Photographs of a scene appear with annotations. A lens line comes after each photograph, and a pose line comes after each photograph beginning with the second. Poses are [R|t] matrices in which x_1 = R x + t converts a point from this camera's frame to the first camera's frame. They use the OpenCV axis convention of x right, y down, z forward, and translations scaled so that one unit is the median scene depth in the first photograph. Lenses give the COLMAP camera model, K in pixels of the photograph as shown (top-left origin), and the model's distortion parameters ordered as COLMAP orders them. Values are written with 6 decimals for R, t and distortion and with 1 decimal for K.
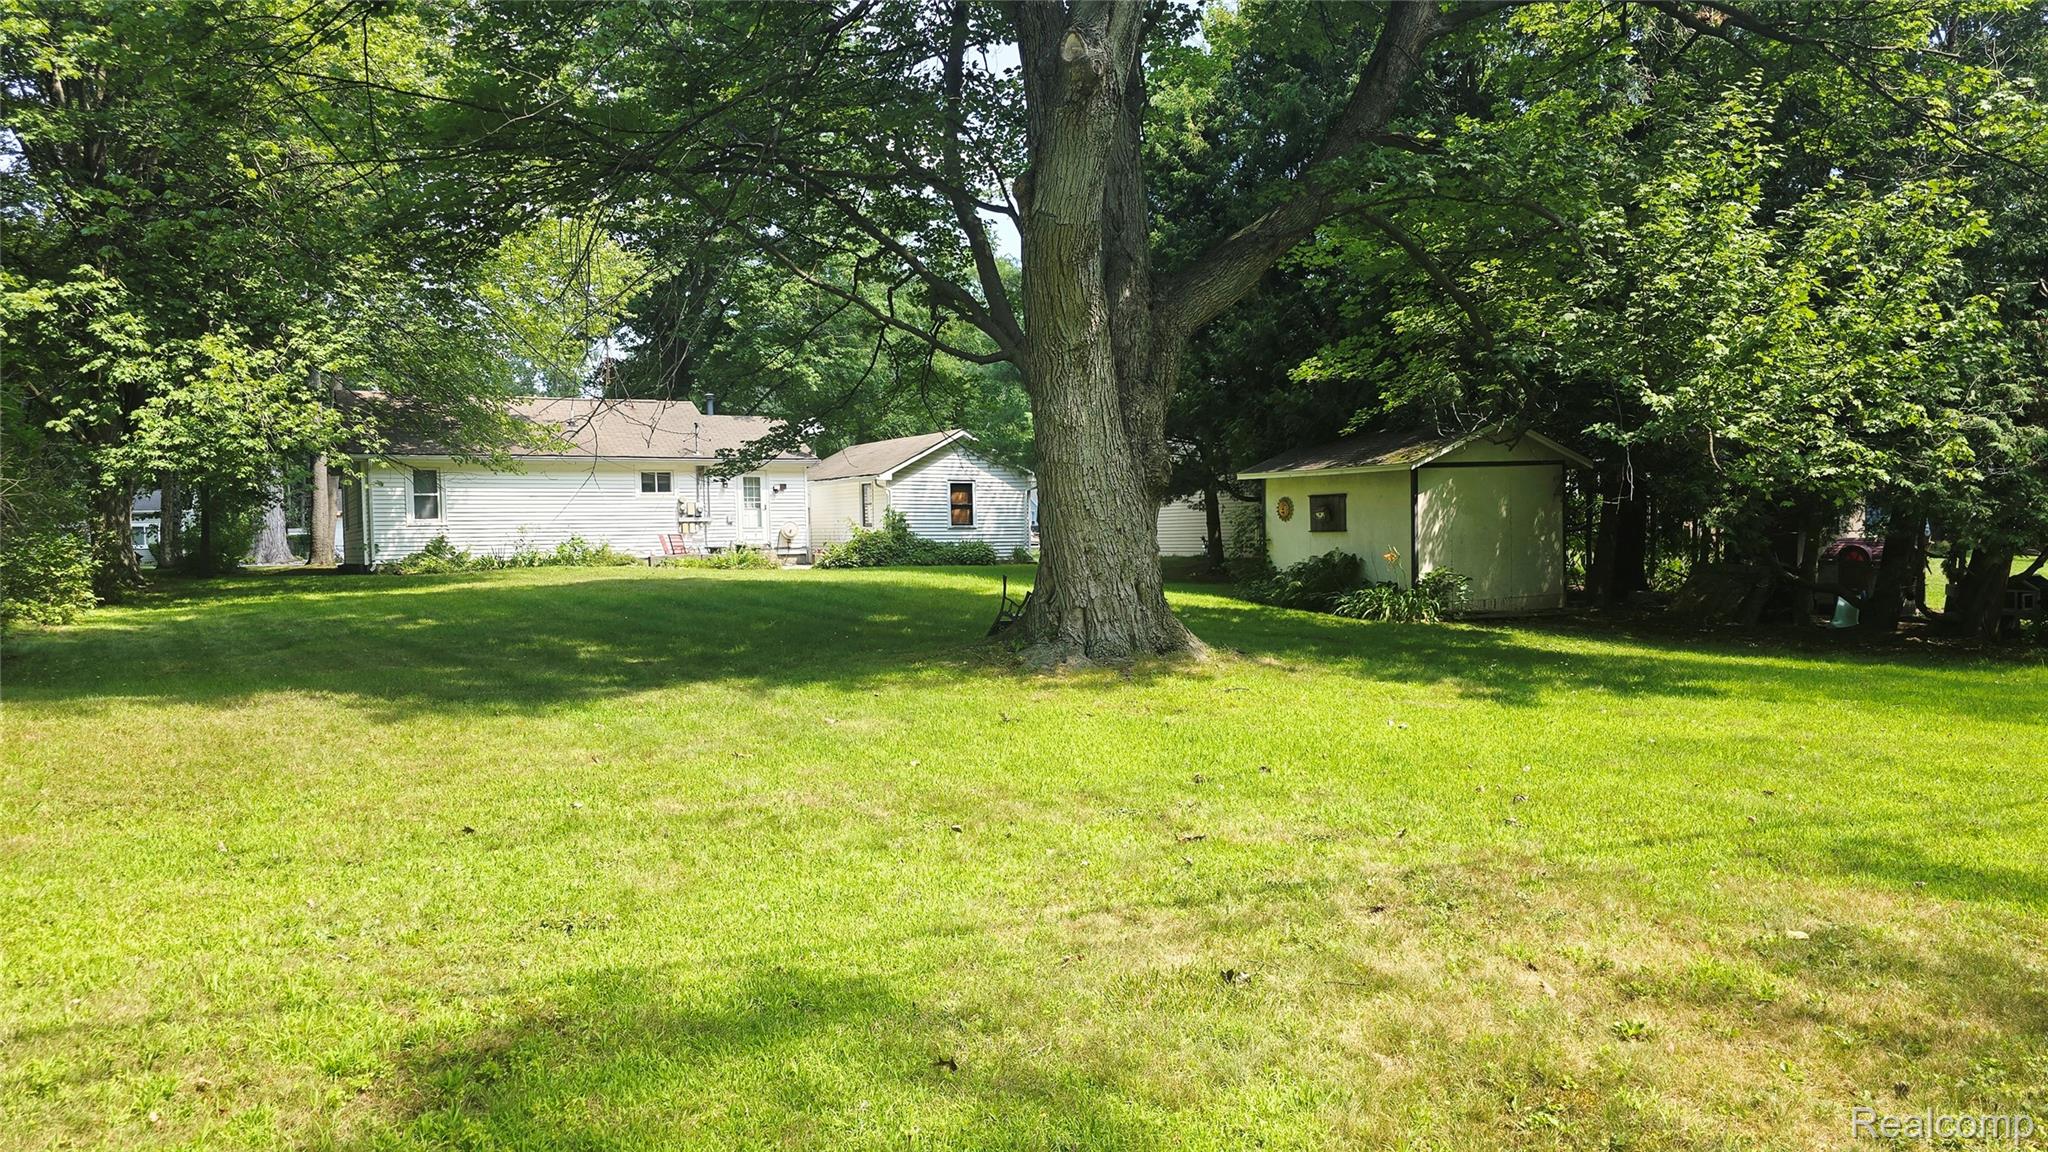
lens RADIAL K [[1317.2, 0, 1031.4], [0, 1317.2, 577.8], [0, 0, 1]] dist [0.005194, 0.000300]
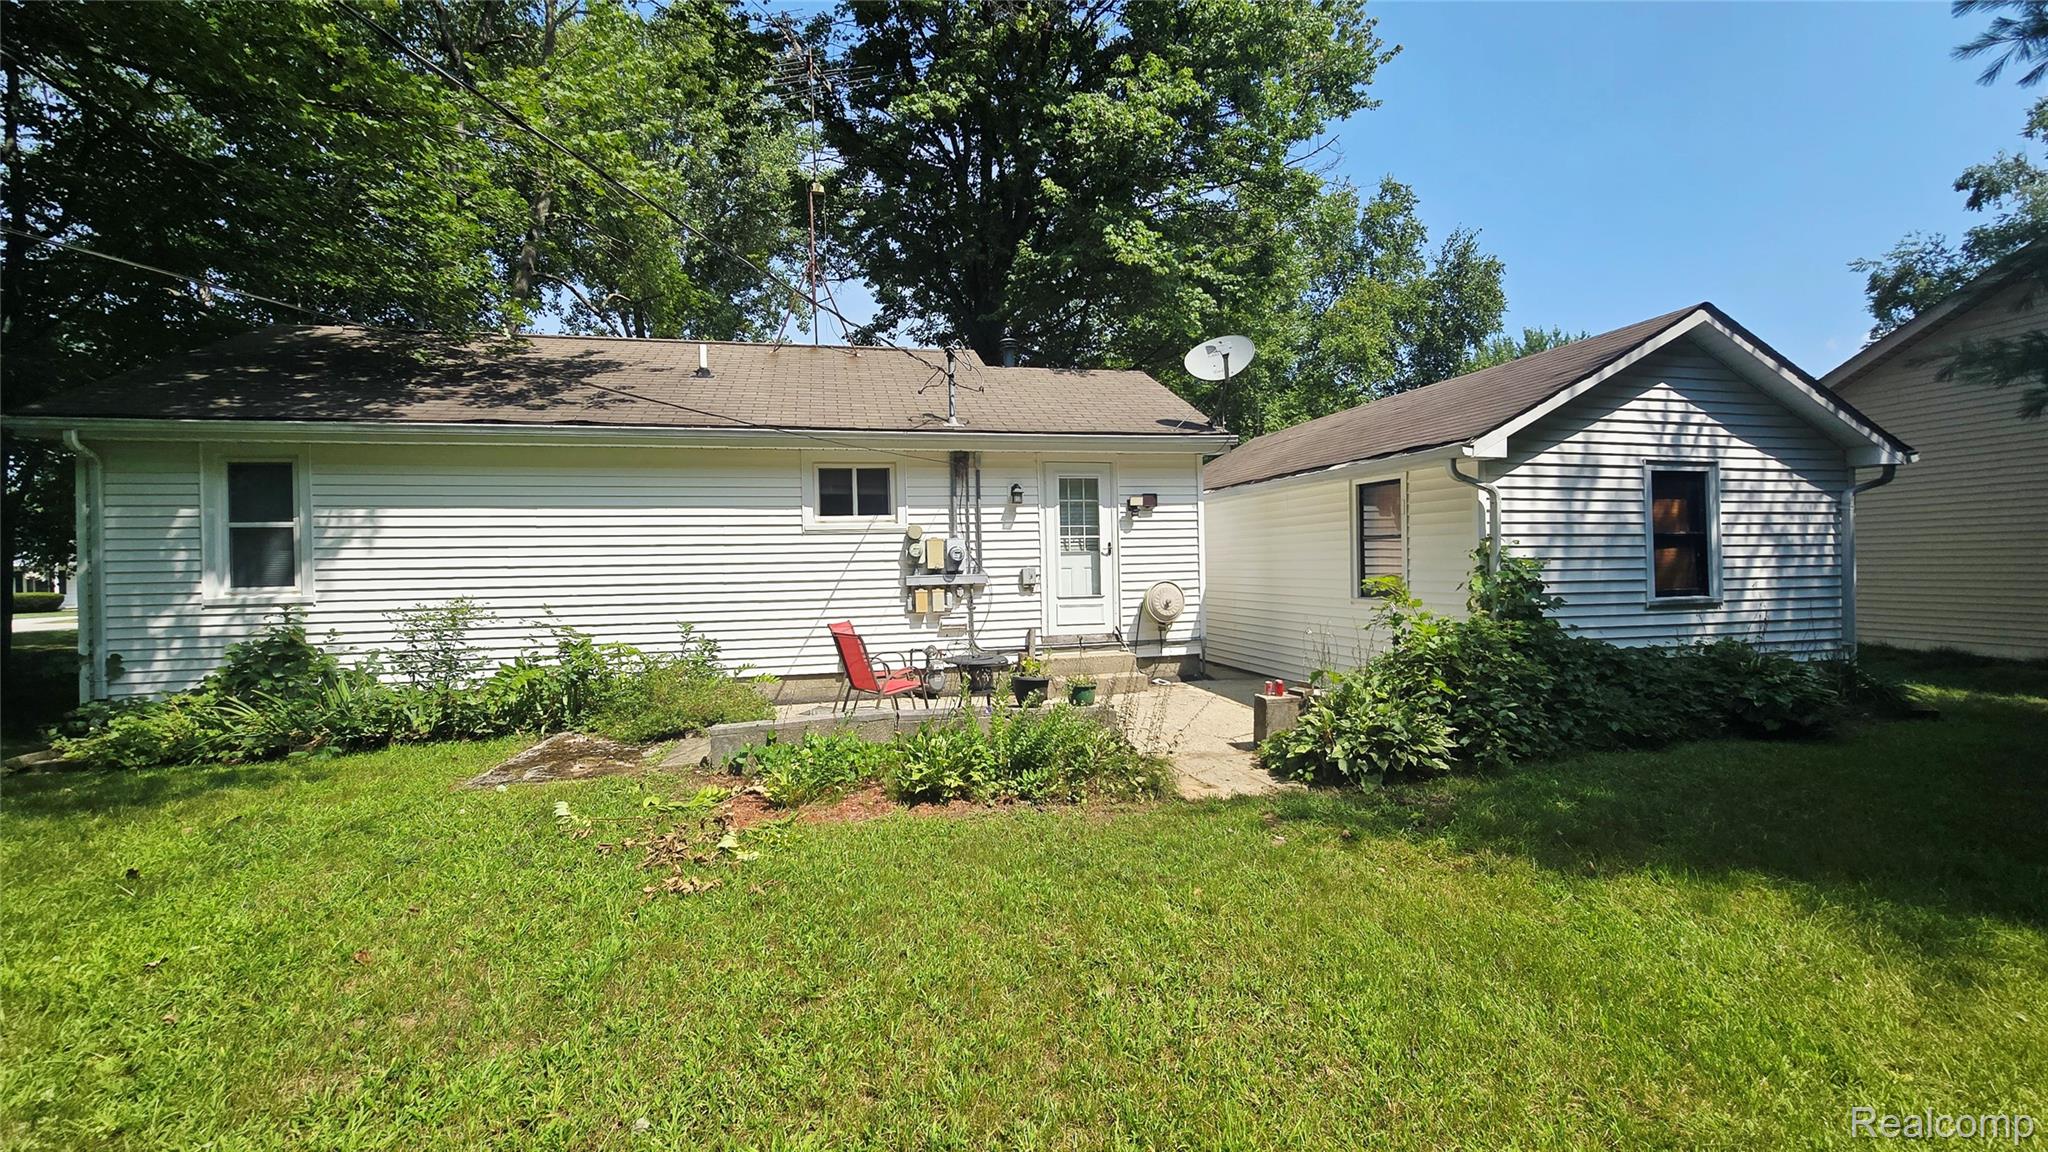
lens RADIAL K [[837.9, 0, 1027.7], [0, 837.9, 568.1], [0, 0, 1]] dist [-0.004441, 0.000396]
pose [[0.960288, -0.005036, -0.278964, -0.156367], [-0.004160, 0.999467, -0.032365, -0.039663], [0.278979, 0.032240, 0.959756, 0.755234]]
